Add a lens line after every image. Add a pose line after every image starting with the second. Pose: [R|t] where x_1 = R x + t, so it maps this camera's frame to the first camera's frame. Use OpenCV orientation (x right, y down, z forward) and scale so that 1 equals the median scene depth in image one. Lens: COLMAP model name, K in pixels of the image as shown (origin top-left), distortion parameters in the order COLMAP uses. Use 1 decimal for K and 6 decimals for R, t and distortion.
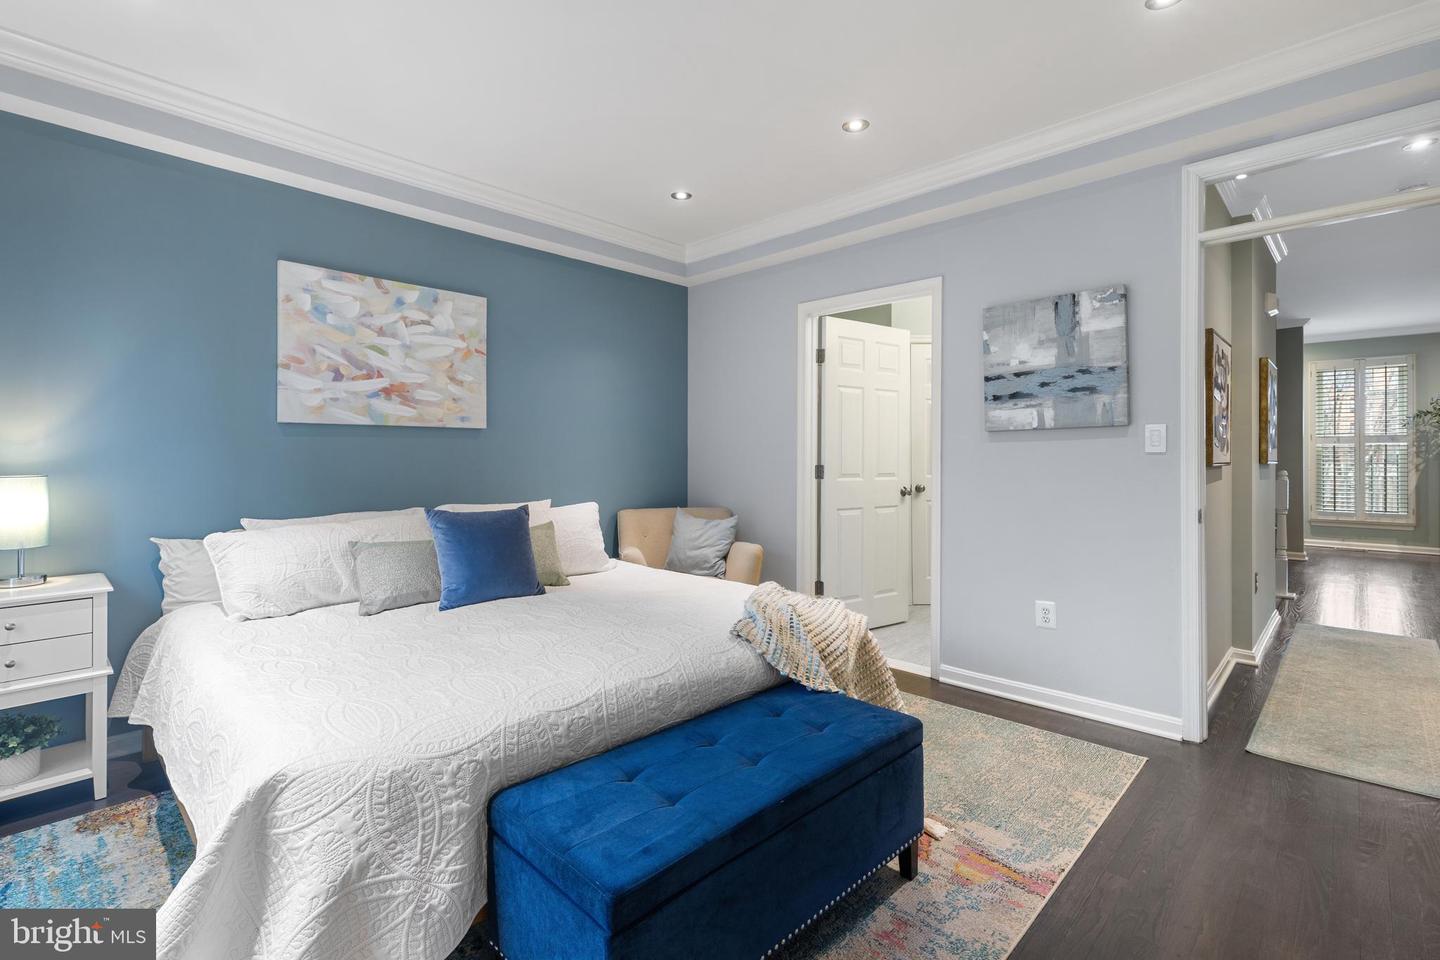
lens RADIAL K [[646.6, 0, 718.7], [0, 646.6, 453.8], [0, 0, 1]] dist [0.013557, -0.002402]
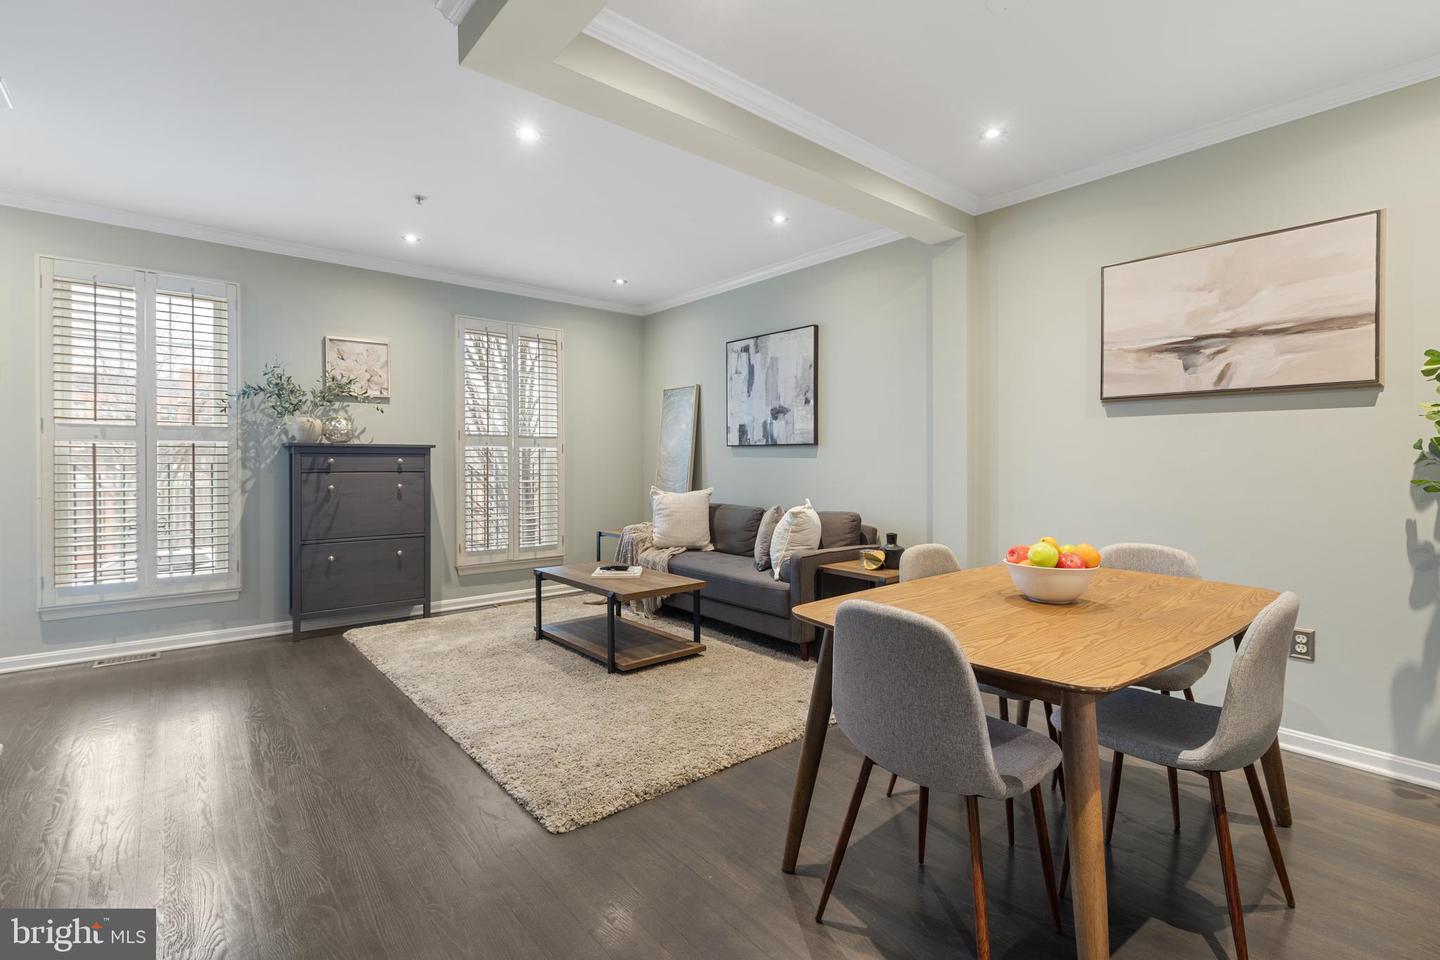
lens RADIAL K [[646.6, 0, 717.5], [0, 646.6, 469.0], [0, 0, 1]] dist [0.013557, -0.002402]
pose [[0.089639, -0.012385, 0.995897, 0.547282], [-0.008174, 0.999880, 0.013171, -0.004767], [-0.995941, -0.009322, 0.089527, 0.544533]]
